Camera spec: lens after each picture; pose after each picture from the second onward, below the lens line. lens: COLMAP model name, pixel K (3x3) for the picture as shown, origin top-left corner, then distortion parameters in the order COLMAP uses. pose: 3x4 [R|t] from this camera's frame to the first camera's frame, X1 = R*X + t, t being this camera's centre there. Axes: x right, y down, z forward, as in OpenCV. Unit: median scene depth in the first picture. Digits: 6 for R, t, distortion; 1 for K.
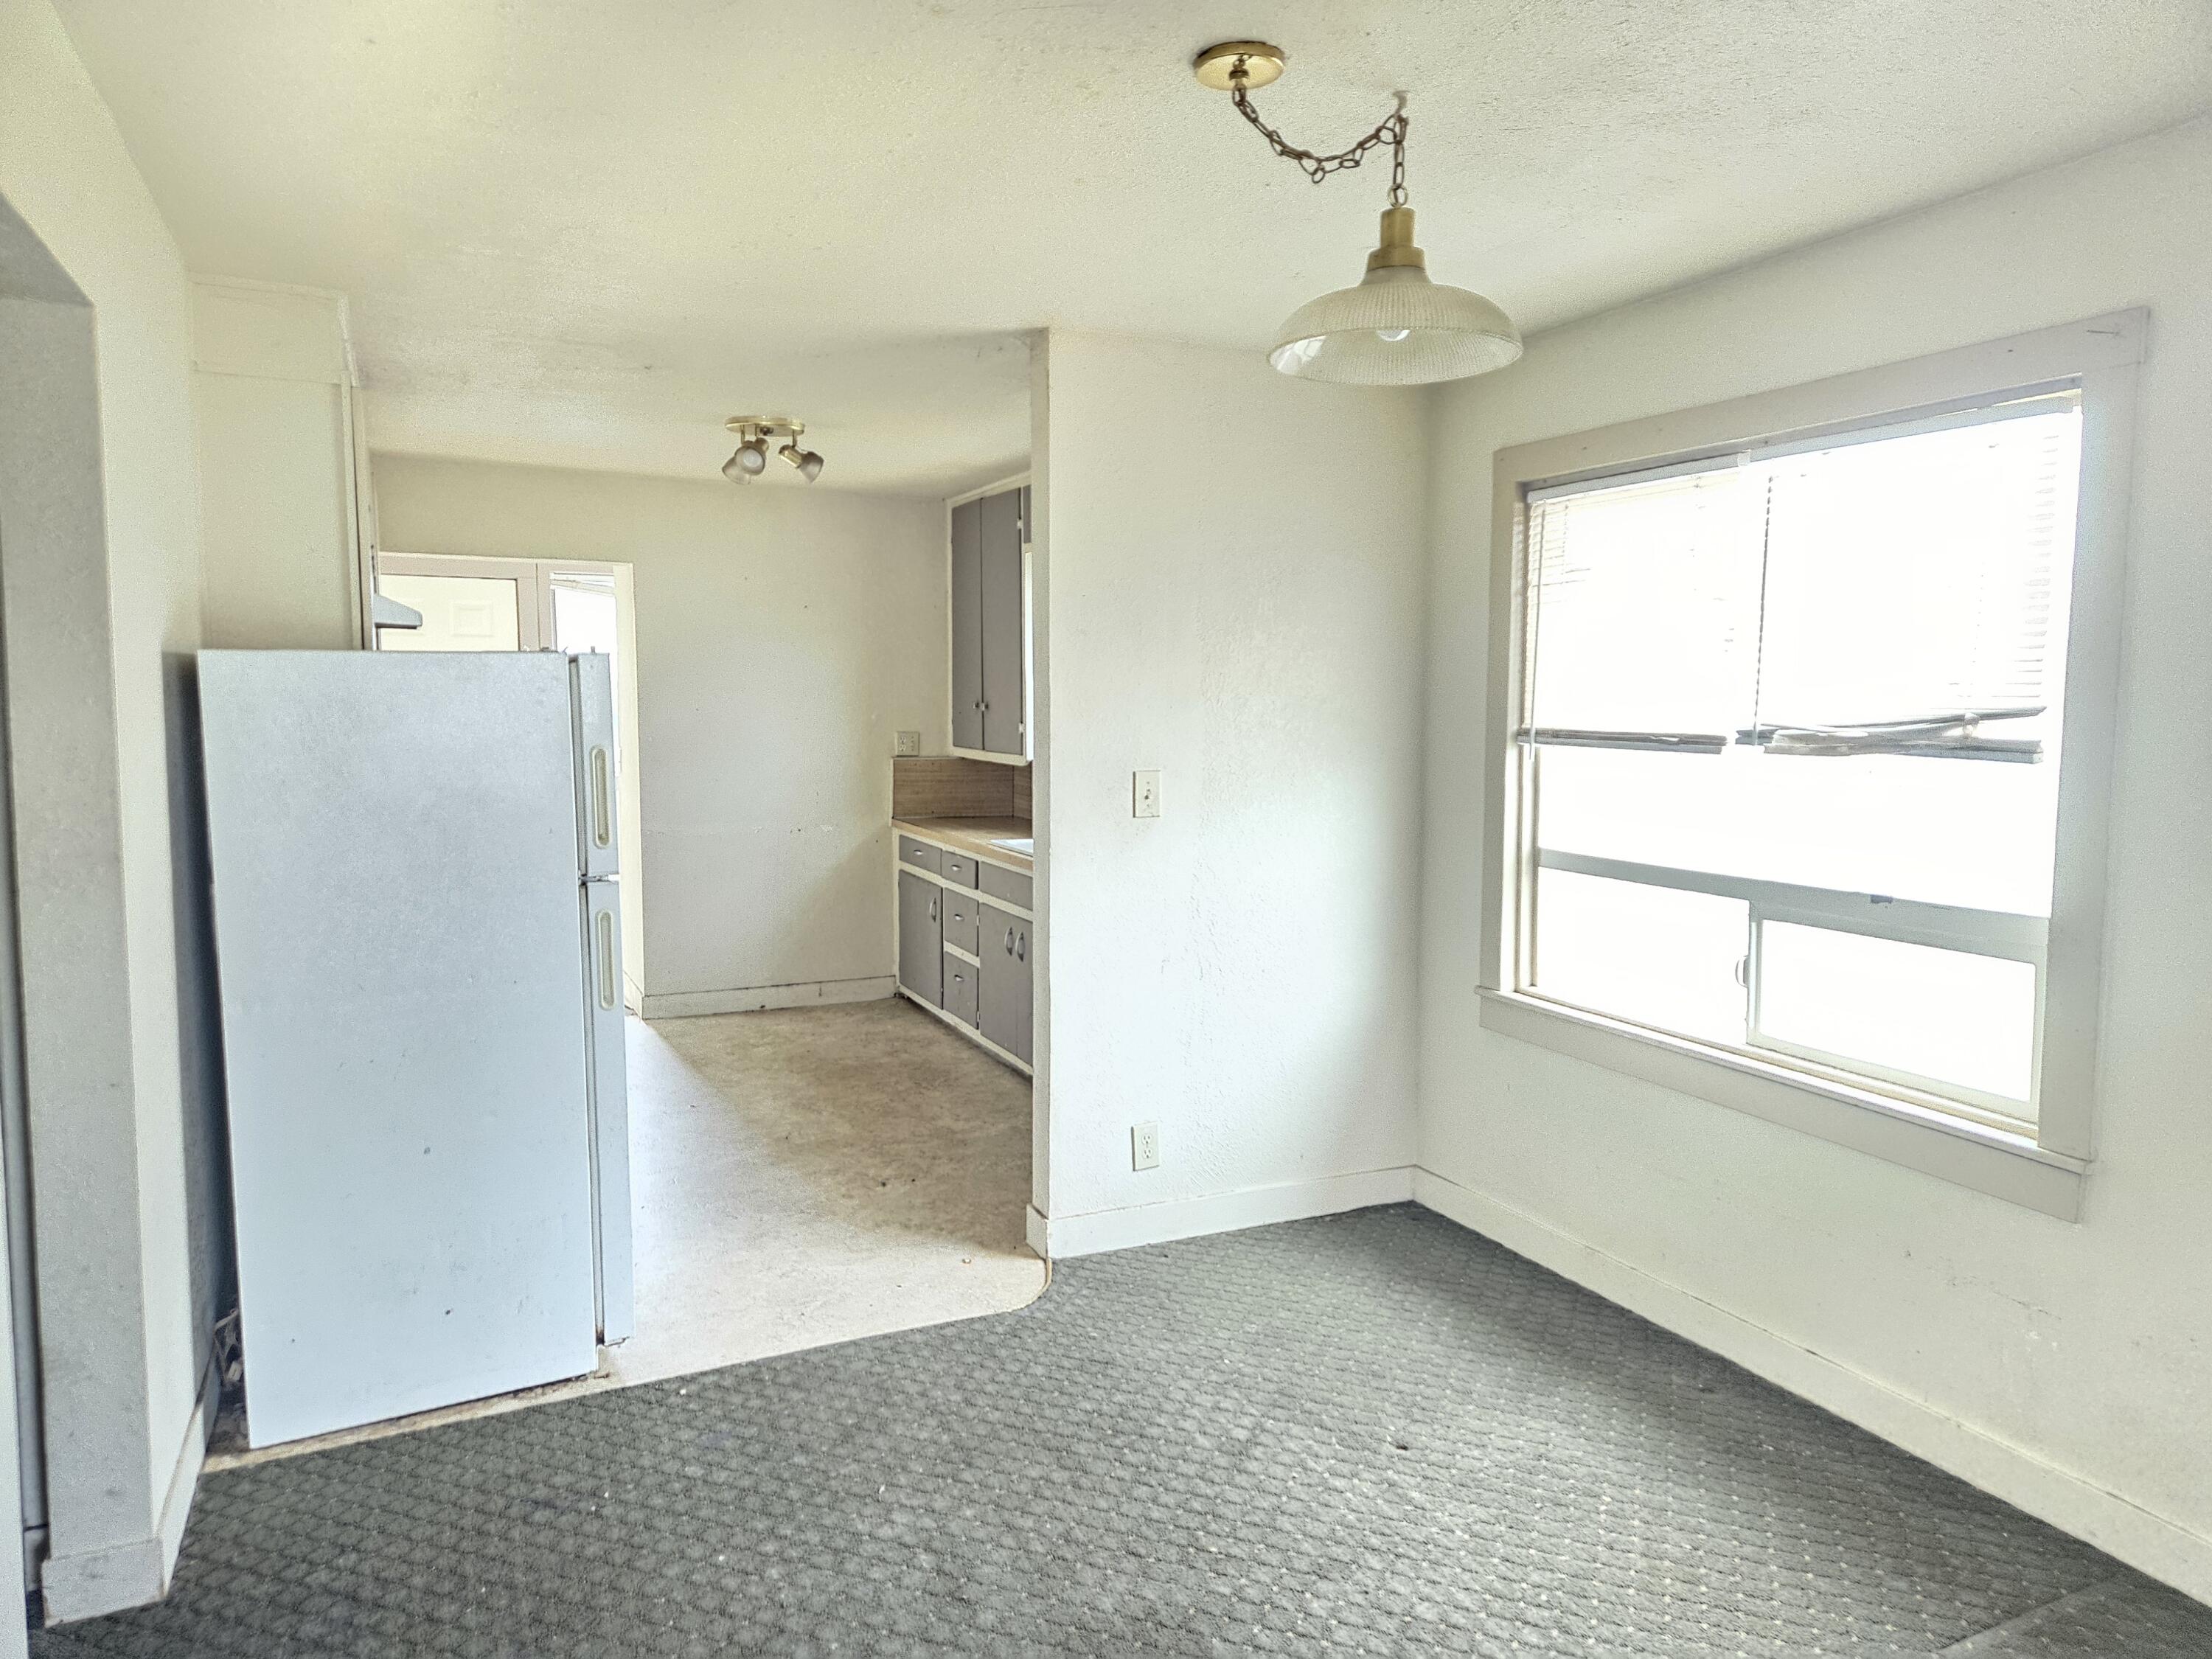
lens RADIAL K [[1468.3, 0, 1106.0], [0, 1468.3, 829.5], [0, 0, 1]] dist [0.058518, -0.000019]
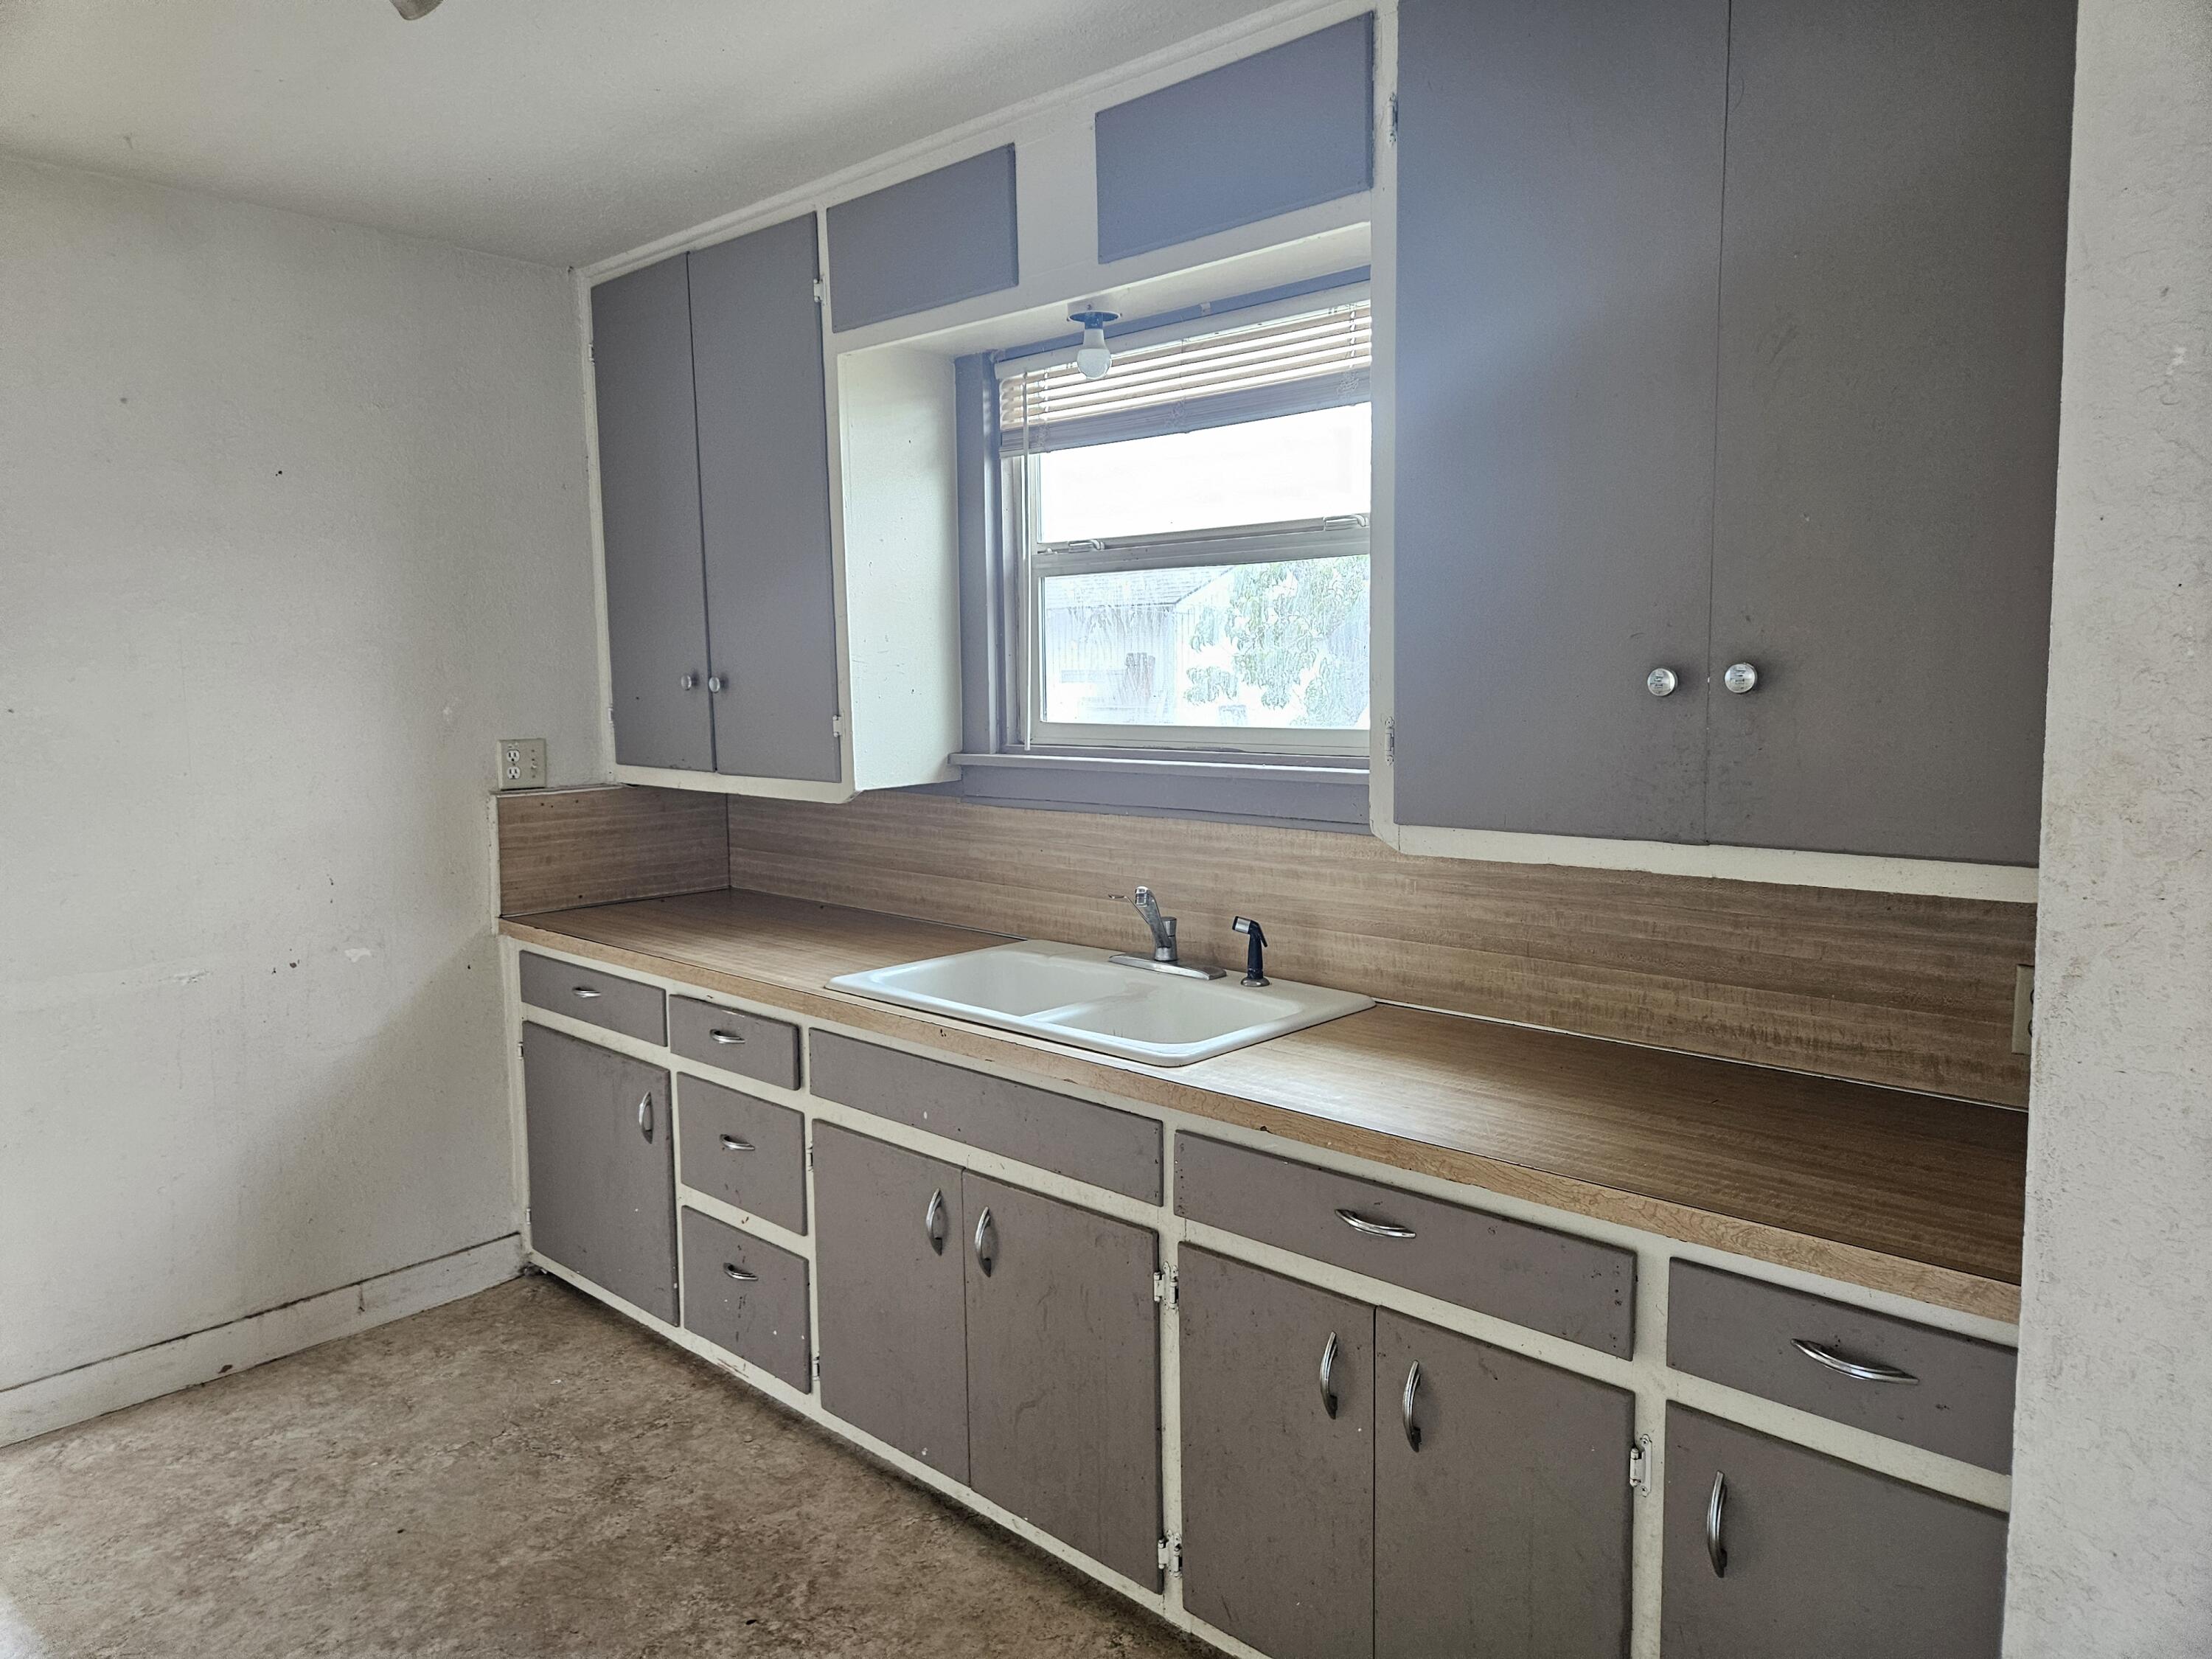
lens RADIAL K [[1556.8, 0, 1096.9], [0, 1556.8, 795.9], [0, 0, 1]] dist [0.043539, -0.001421]
pose [[0.933454, -0.060649, 0.353534, -0.143013], [0.061374, 0.998073, 0.009171, -0.040969], [-0.353409, 0.013137, 0.935377, 0.445710]]
